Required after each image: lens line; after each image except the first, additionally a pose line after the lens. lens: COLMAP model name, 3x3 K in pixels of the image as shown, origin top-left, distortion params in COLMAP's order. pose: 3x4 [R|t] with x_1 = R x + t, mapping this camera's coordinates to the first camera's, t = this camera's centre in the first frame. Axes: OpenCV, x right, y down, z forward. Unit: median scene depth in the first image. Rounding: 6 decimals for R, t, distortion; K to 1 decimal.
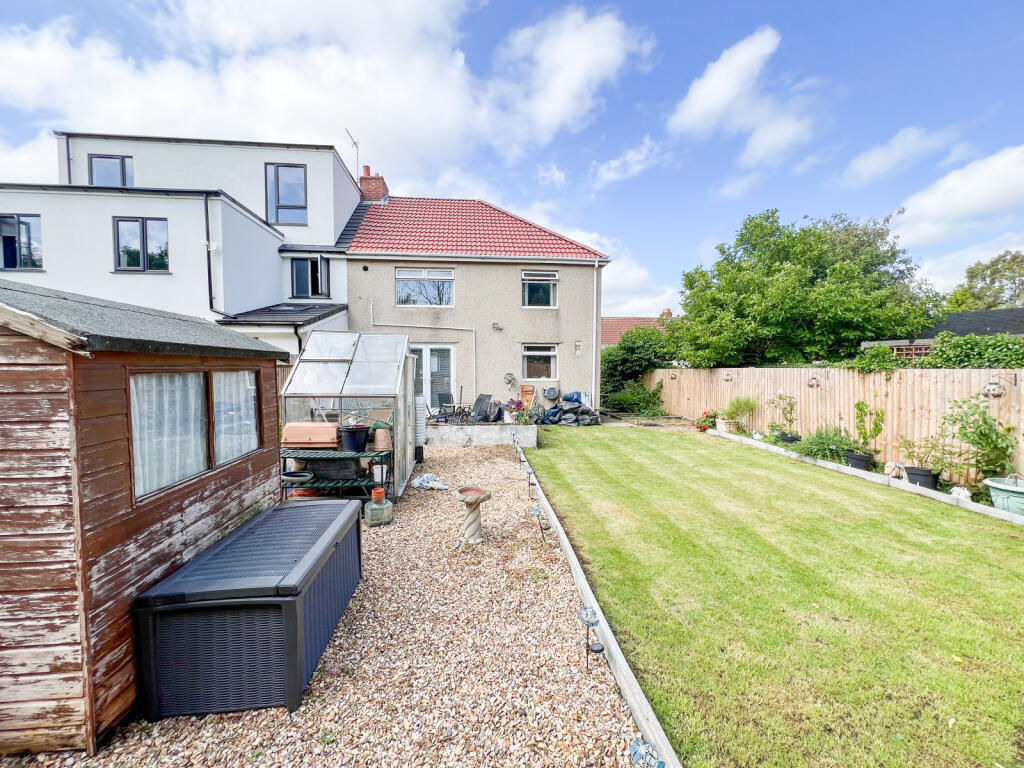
lens RADIAL K [[414.5, 0, 511.9], [0, 414.5, 381.6], [0, 0, 1]] dist [0.005102, 0.001102]
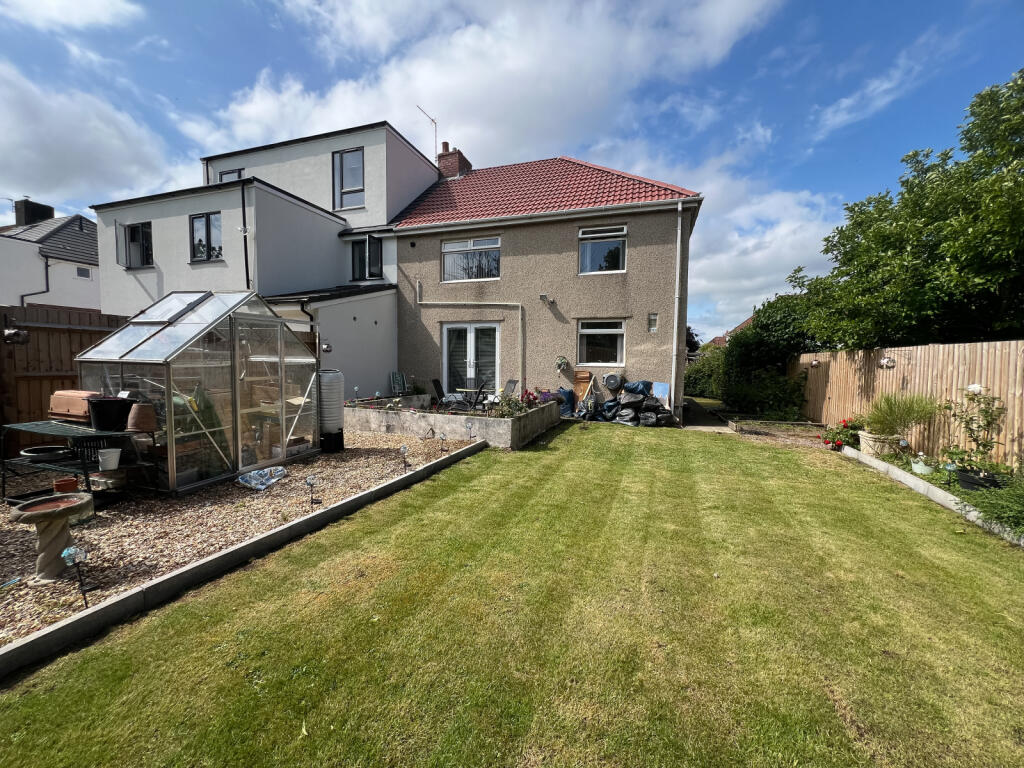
lens RADIAL K [[414.5, 0, 512.1], [0, 414.5, 381.4], [0, 0, 1]] dist [0.005102, 0.001102]
pose [[0.911698, 0.030567, -0.409721, 0.248485], [-0.022347, 0.999442, 0.024837, 0.011937], [0.410252, -0.013487, 0.911873, 0.213244]]
